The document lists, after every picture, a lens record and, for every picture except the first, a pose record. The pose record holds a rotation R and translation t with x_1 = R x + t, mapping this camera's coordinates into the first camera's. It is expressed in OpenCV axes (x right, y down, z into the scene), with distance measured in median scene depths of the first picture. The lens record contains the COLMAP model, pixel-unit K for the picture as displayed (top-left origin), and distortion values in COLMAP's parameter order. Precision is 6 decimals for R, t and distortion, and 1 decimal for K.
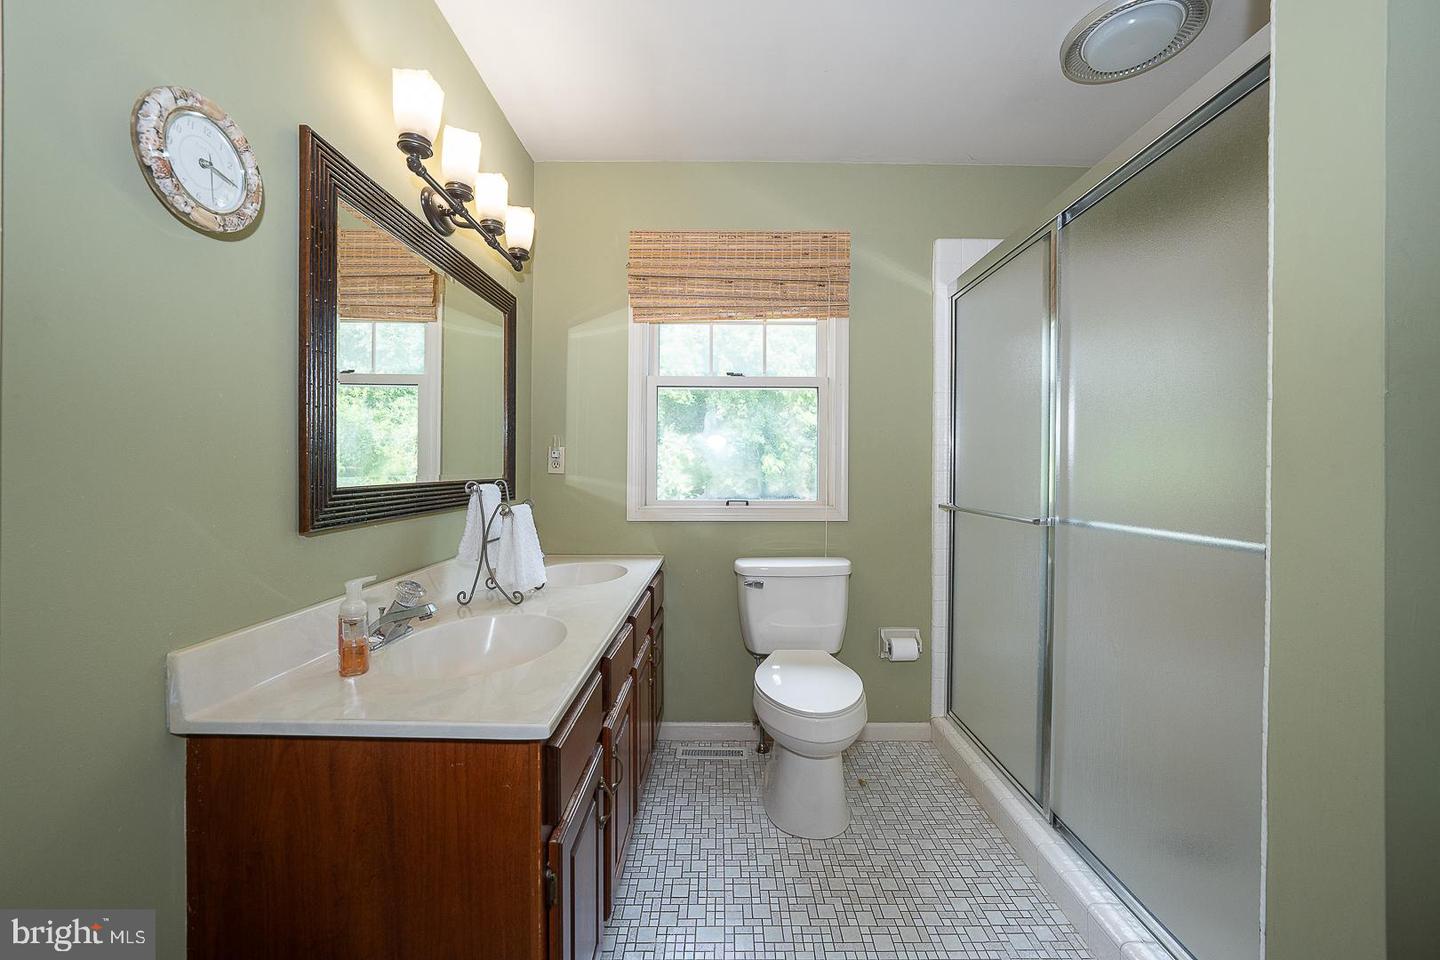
lens RADIAL K [[555.7, 0, 723.7], [0, 555.7, 475.0], [0, 0, 1]] dist [-0.012549, 0.002739]
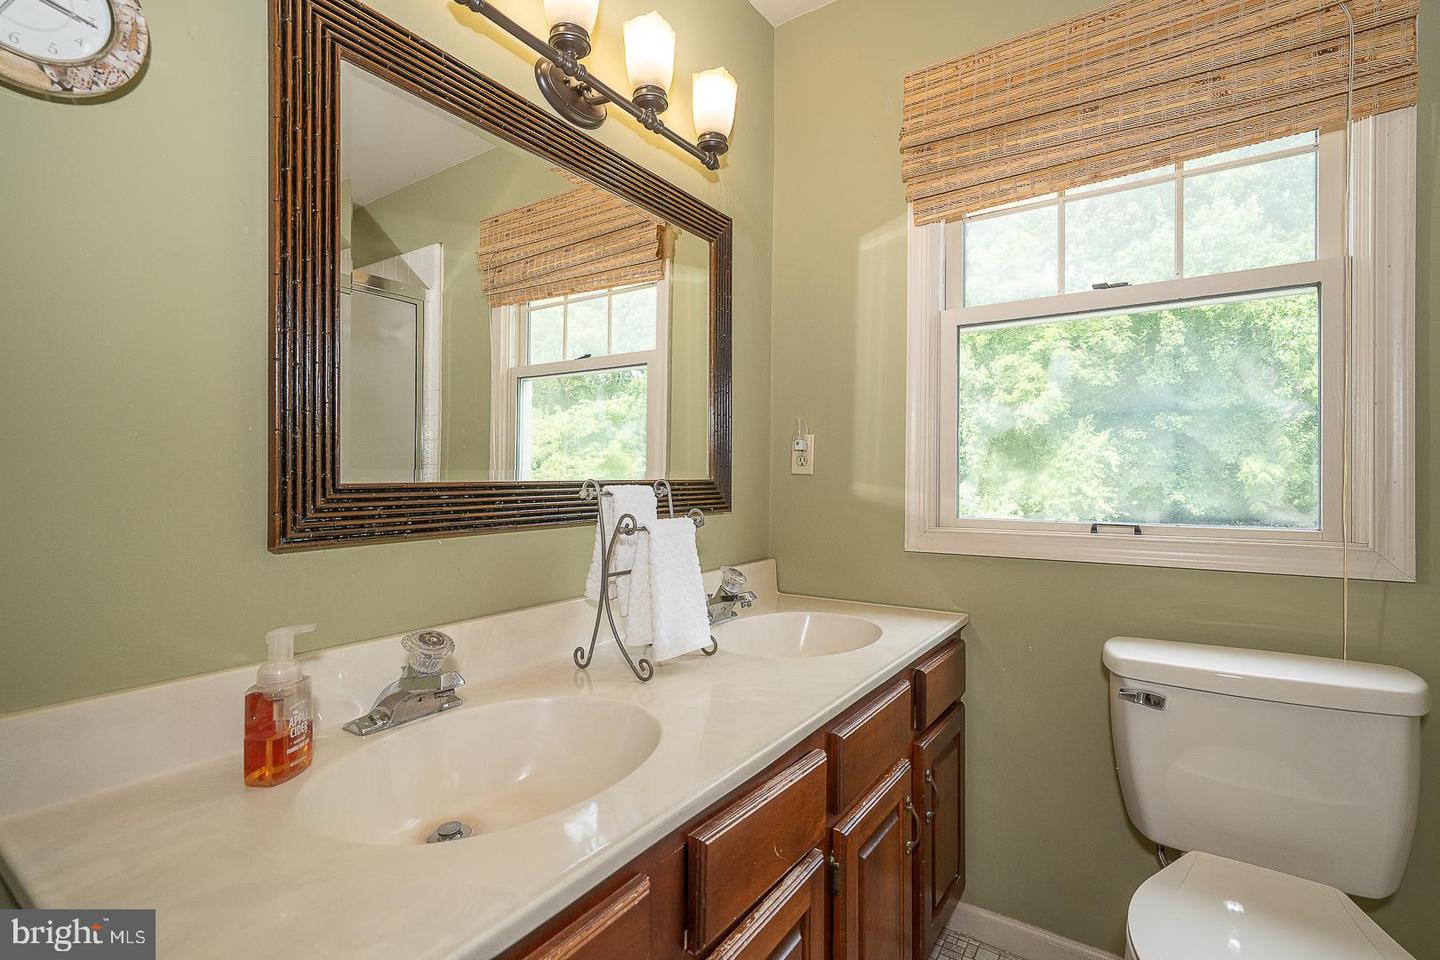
lens RADIAL K [[661.9, 0, 718.5], [0, 661.9, 475.0], [0, 0, 1]] dist [-0.003067, 0.002116]
pose [[0.826147, -0.002660, -0.563448, 0.072463], [-0.005446, 0.999904, -0.012705, 0.009904], [0.563428, 0.013565, 0.826054, 0.296190]]
